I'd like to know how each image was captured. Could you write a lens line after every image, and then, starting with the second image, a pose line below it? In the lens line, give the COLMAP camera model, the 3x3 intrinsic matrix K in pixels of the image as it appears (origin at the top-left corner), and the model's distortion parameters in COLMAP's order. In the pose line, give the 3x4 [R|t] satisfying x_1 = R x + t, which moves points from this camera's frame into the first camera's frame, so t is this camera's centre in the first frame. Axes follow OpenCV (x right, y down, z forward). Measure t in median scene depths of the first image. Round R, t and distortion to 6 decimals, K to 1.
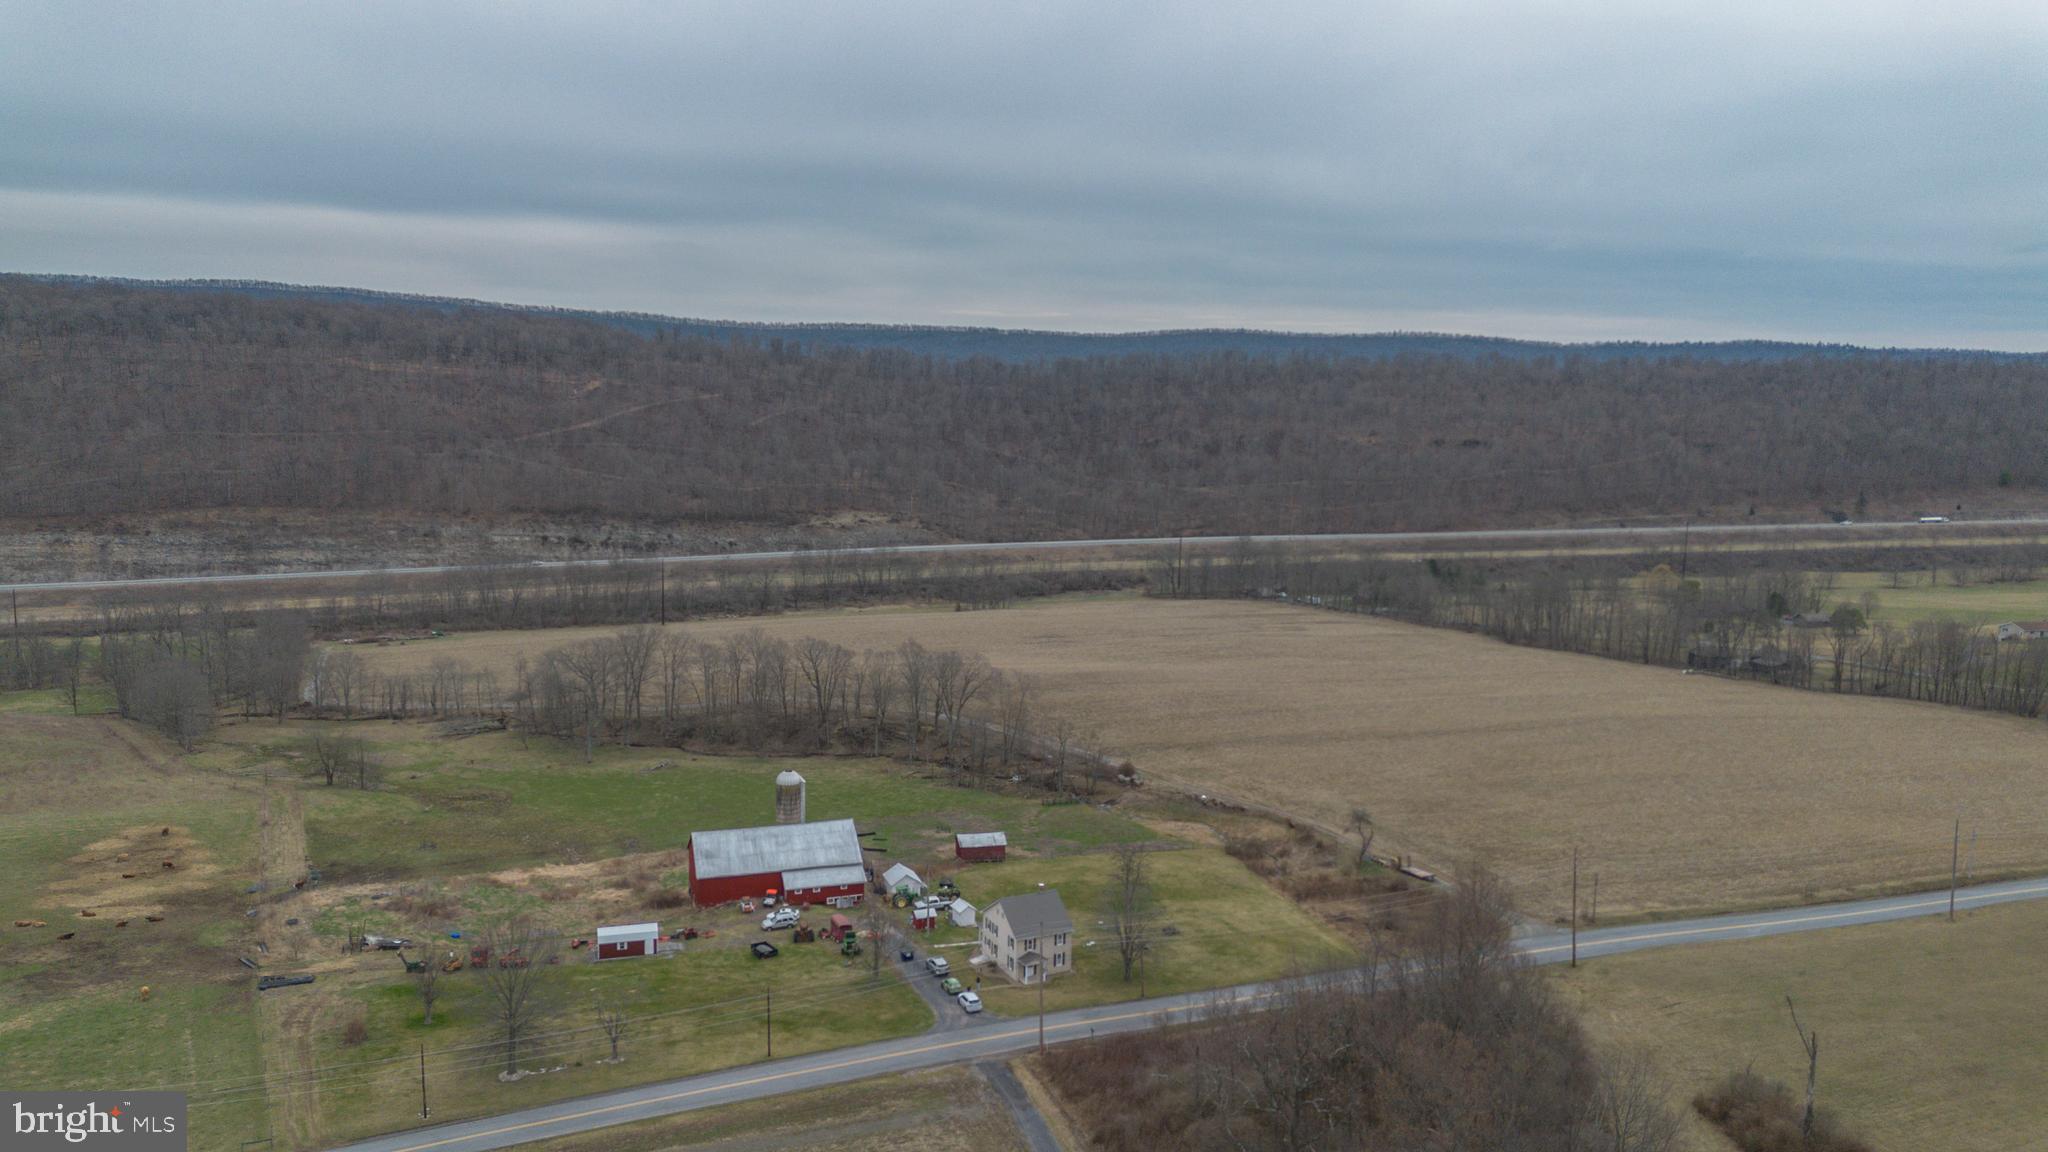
lens RADIAL K [[1436.6, 0, 1030.7], [0, 1436.6, 577.2], [0, 0, 1]] dist [0.090384, -0.086003]
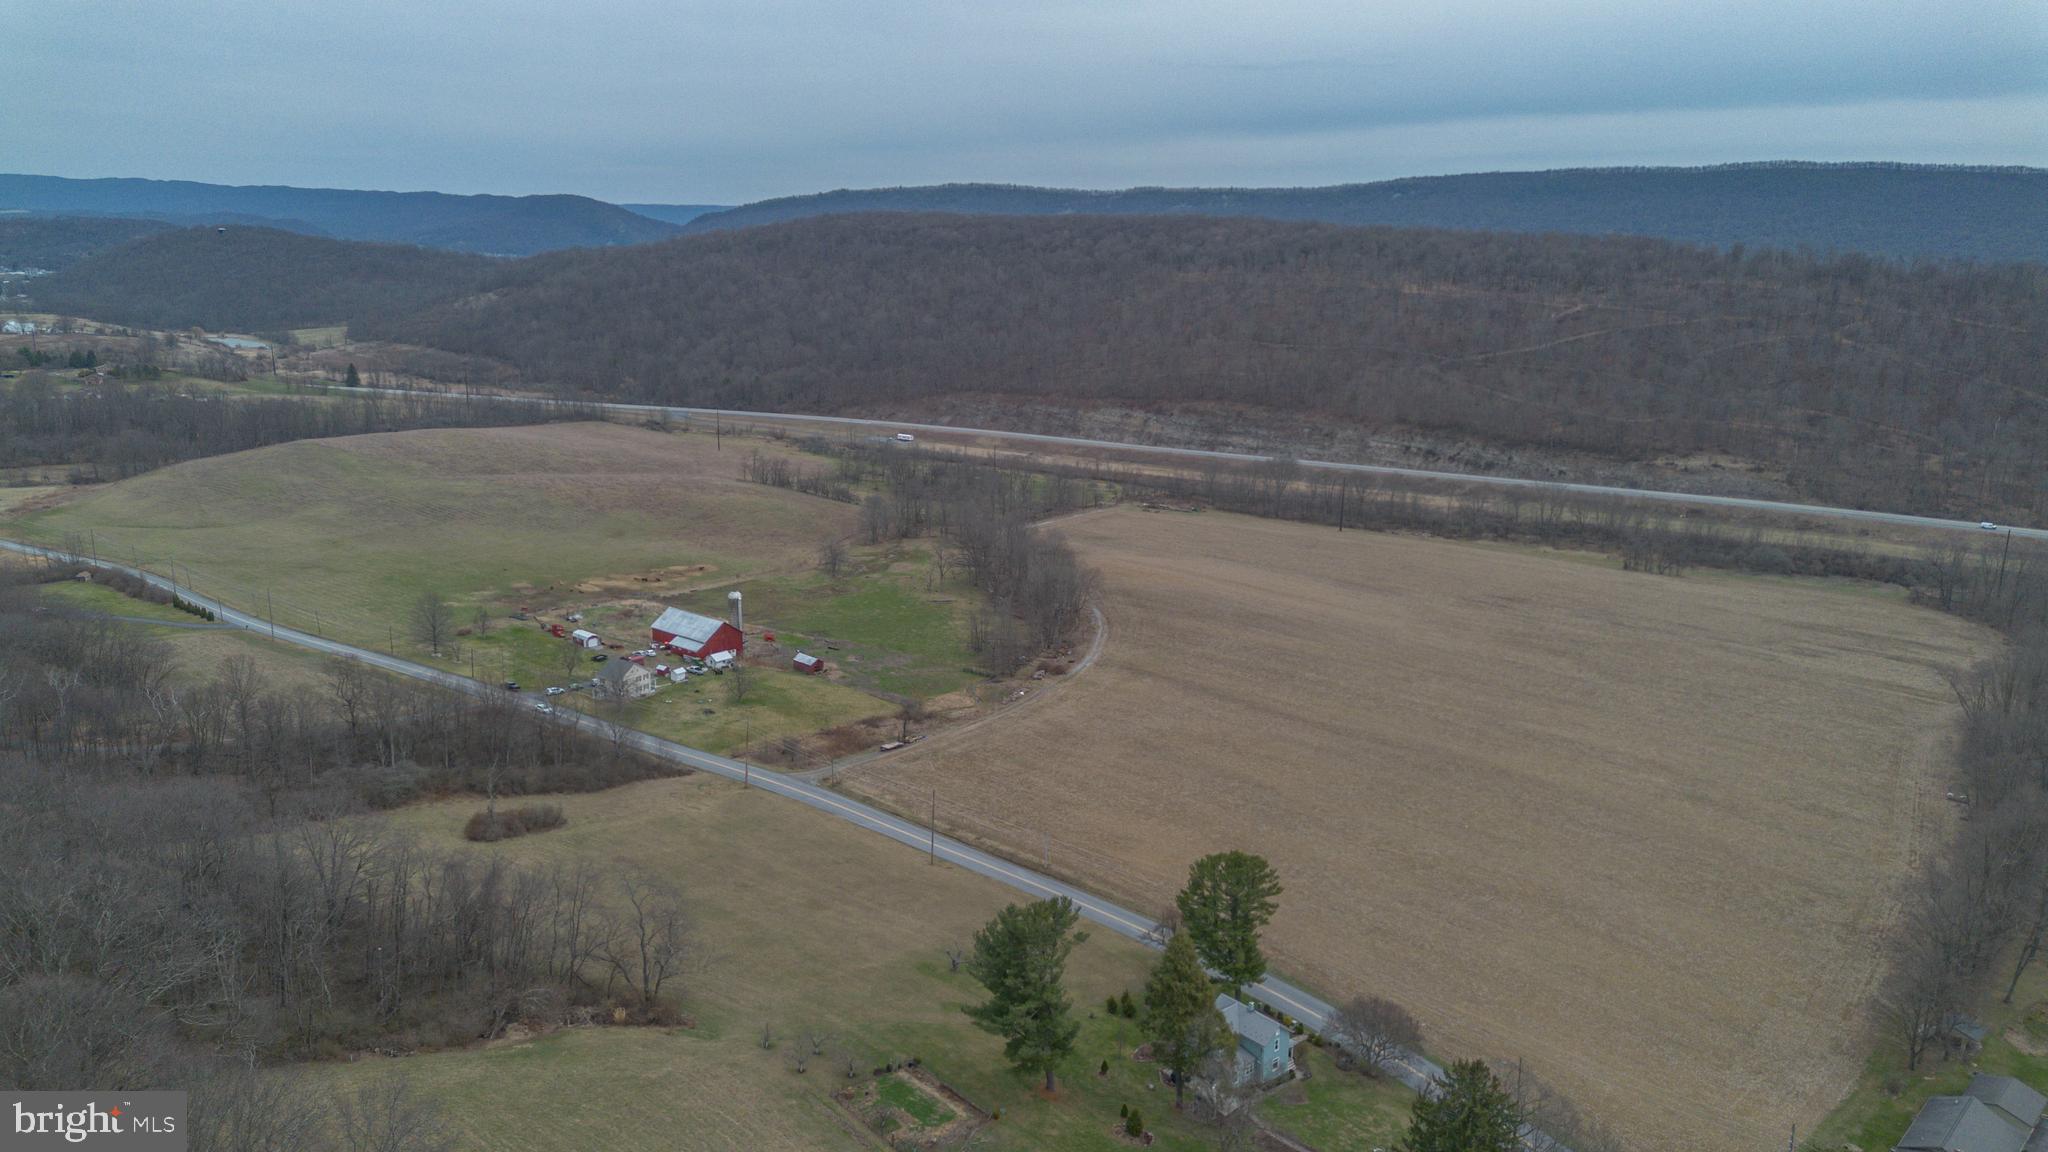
lens RADIAL K [[1436.6, 0, 1025.5], [0, 1436.6, 587.8], [0, 0, 1]] dist [0.090384, -0.086003]
pose [[0.514645, 0.194708, -0.835002, 0.513118], [-0.114613, 0.980756, 0.158054, -0.066080], [0.849708, 0.014360, 0.527058, 0.120206]]
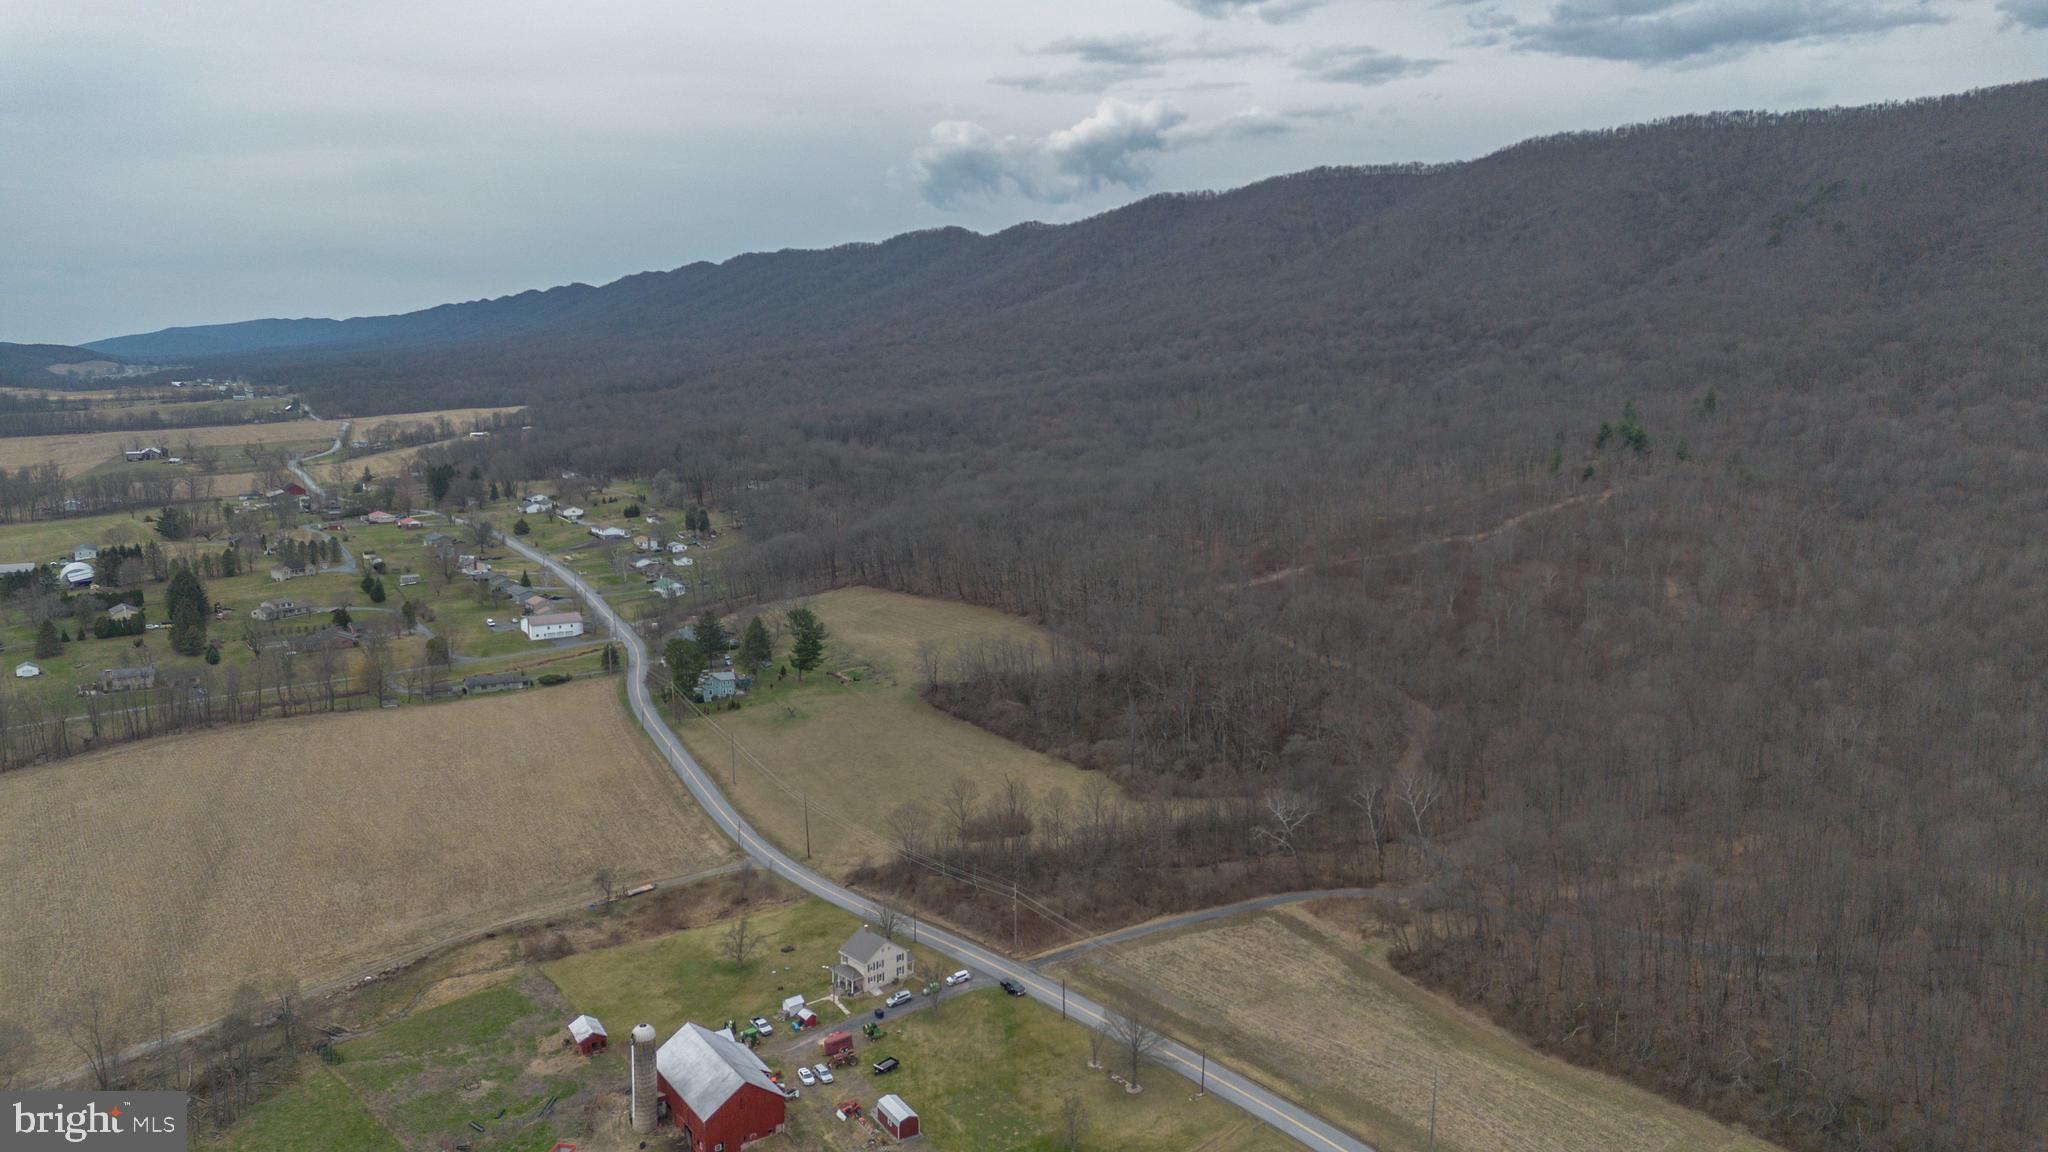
lens RADIAL K [[1436.6, 0, 1029.5], [0, 1436.6, 576.3], [0, 0, 1]] dist [0.090384, -0.086003]
pose [[-0.254853, -0.167766, 0.952315, -0.385974], [0.105193, 0.974180, 0.199768, -0.115783], [-0.961241, 0.151088, -0.230625, 0.311652]]
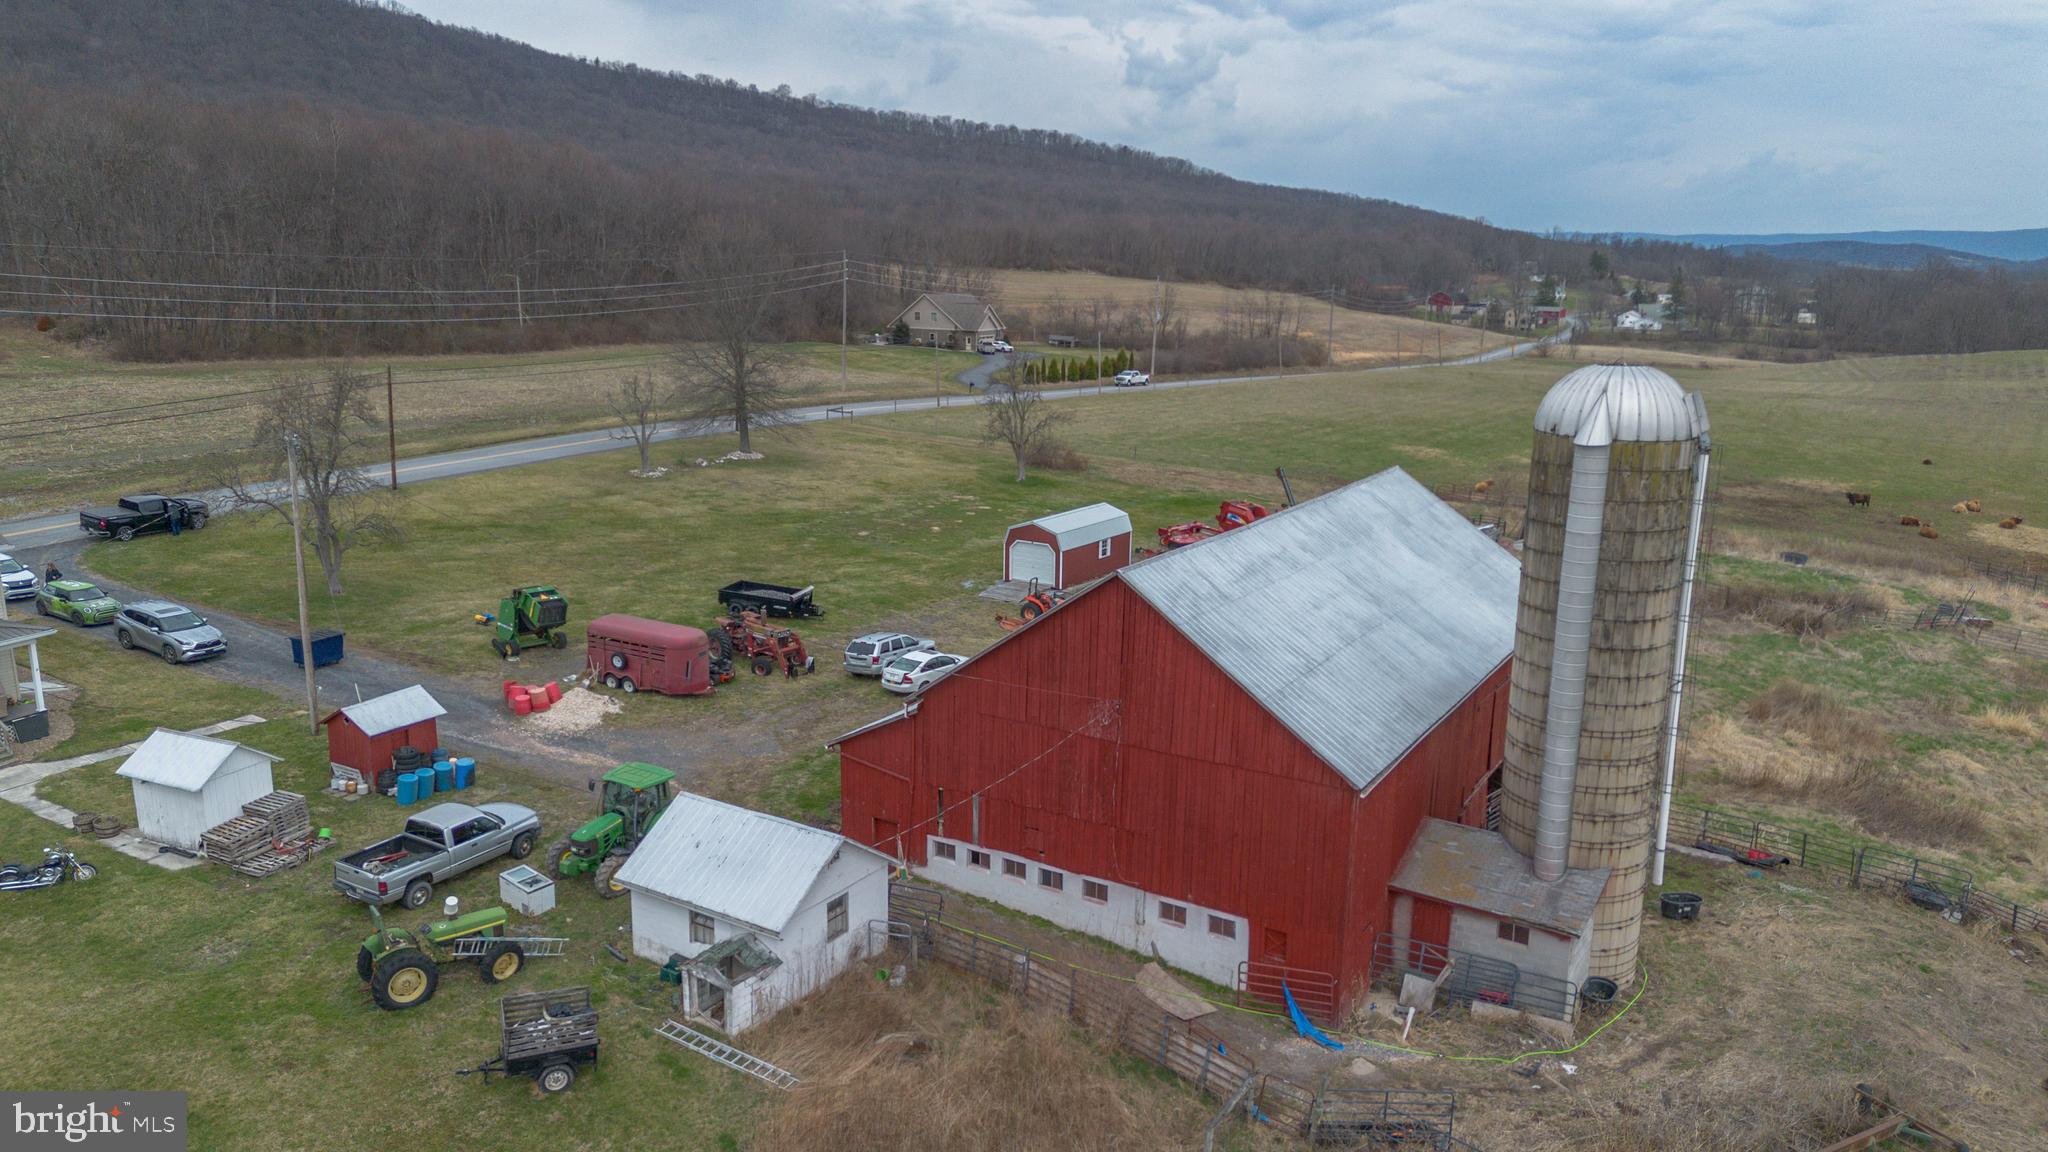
lens RADIAL K [[1436.6, 0, 1034.9], [0, 1436.6, 576.7], [0, 0, 1]] dist [0.090384, -0.086003]
pose [[-0.772332, 0.102990, -0.626815, -0.003073], [-0.111979, 0.949241, 0.293943, 0.039204], [0.625271, 0.297212, -0.721596, 0.364510]]
